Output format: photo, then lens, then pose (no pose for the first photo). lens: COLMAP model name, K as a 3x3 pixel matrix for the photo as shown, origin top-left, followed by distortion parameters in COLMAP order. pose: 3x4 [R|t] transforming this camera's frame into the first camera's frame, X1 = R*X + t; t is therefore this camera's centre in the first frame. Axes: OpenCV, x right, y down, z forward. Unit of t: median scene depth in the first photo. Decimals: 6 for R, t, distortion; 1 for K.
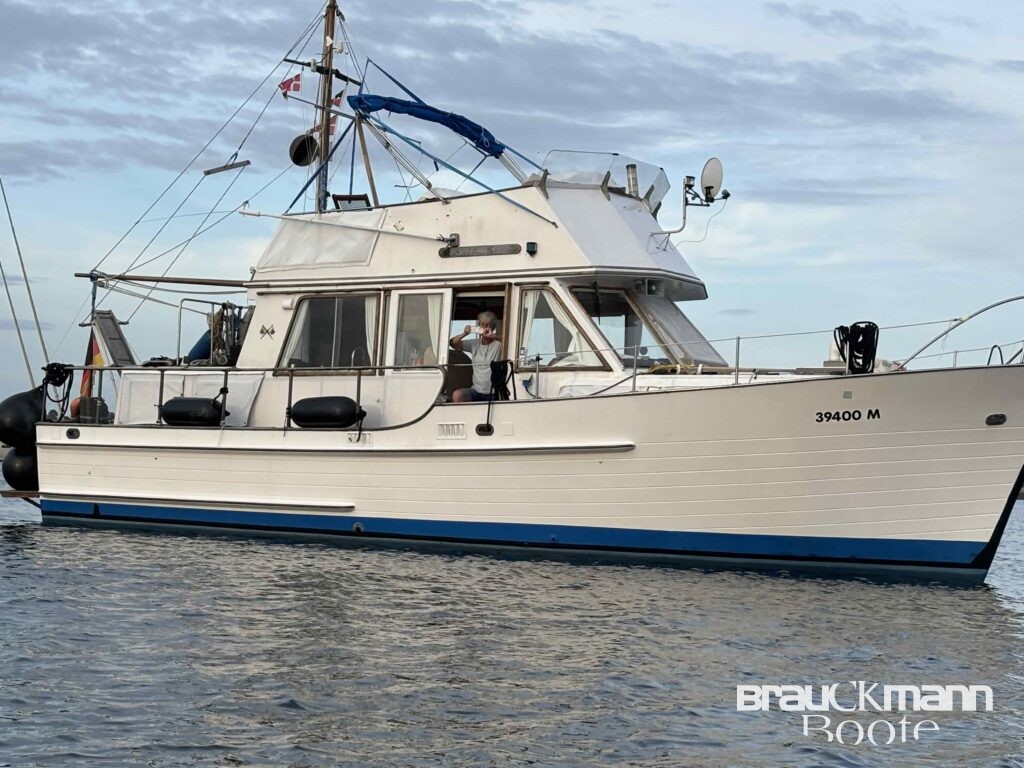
lens RADIAL K [[2184.6, 0, 512.0], [0, 2184.6, 384.0], [0, 0, 1]] dist [0.558943, -5.690814]
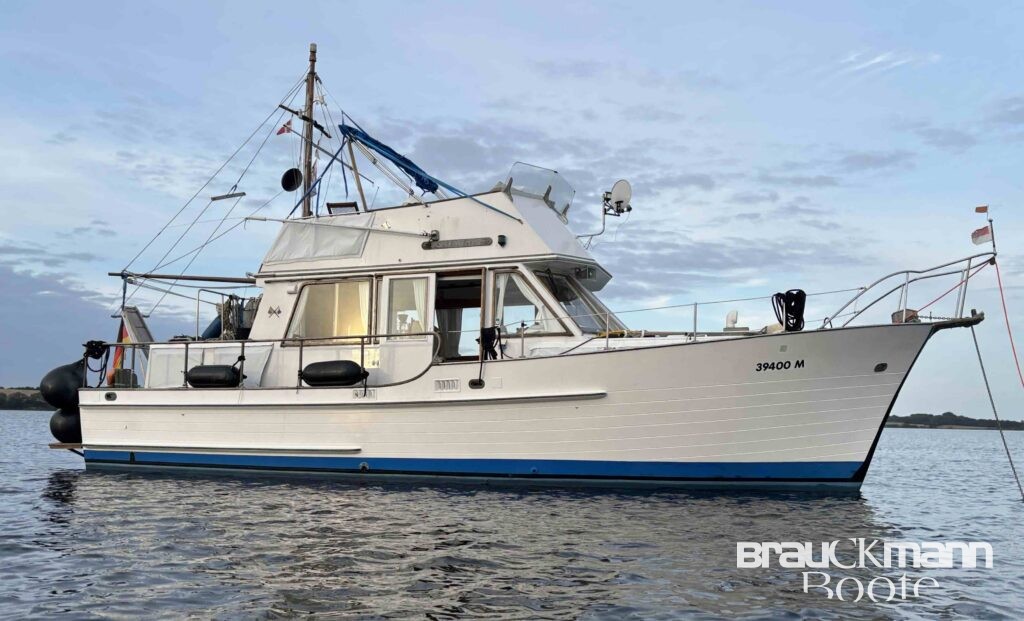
lens RADIAL K [[905.0, 0, 517.4], [0, 905.0, 378.6], [0, 0, 1]] dist [0.208331, -0.583047]
pose [[0.973056, -0.017211, 0.229926, -0.099321], [0.017045, 0.999851, 0.002707, 0.015719], [-0.229938, 0.001285, 0.973204, 0.465431]]
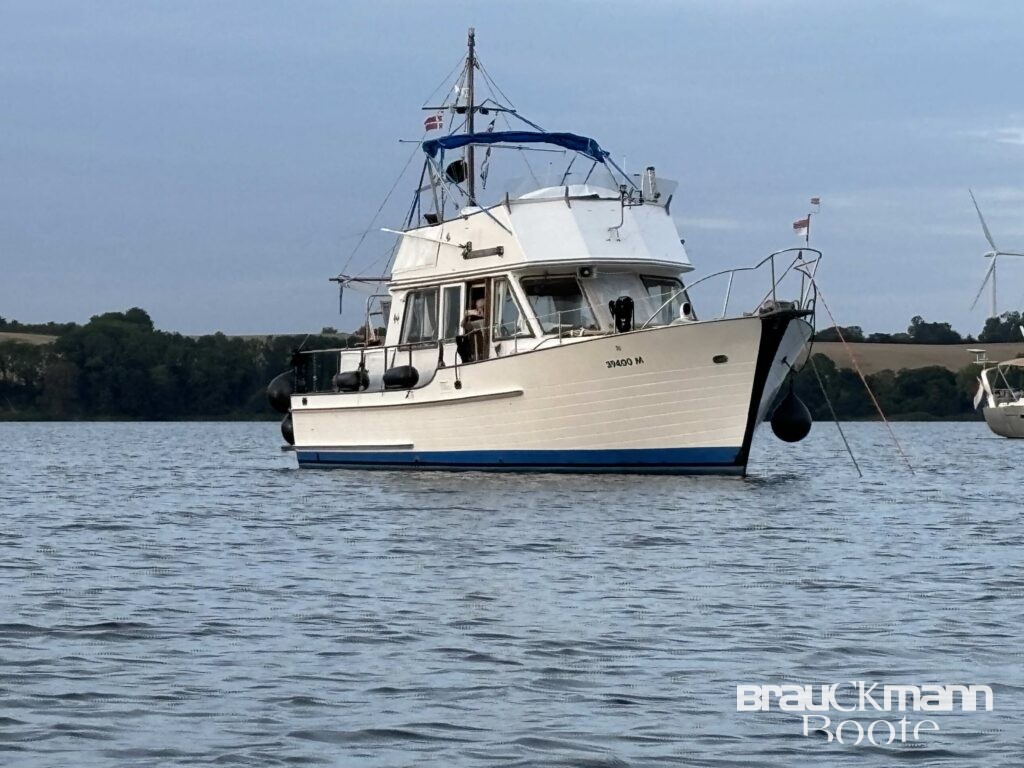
lens RADIAL K [[4784.5, 0, 512.0], [0, 4784.5, 384.0], [0, 0, 1]] dist [-0.242313, -2.250990]
pose [[0.841083, -0.054471, -0.538157, 1.548653], [0.065711, 0.997837, 0.001701, 0.016005], [0.536900, -0.036793, 0.842843, -1.454653]]
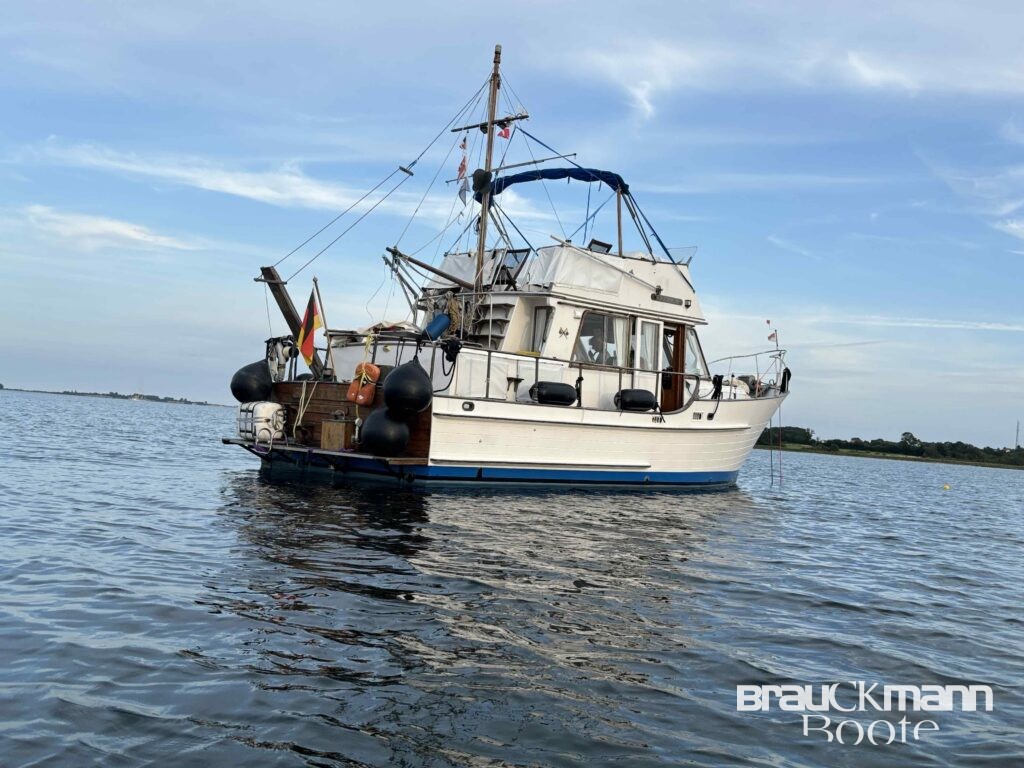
lens RADIAL K [[992.1, 0, 513.5], [0, 992.1, 444.5], [0, 0, 1]] dist [-0.001623, -0.020814]
pose [[0.210153, -0.042954, 0.976724, -0.717073], [-0.100740, 0.992765, 0.065334, 0.007071], [-0.972464, -0.112125, 0.204306, 0.918420]]
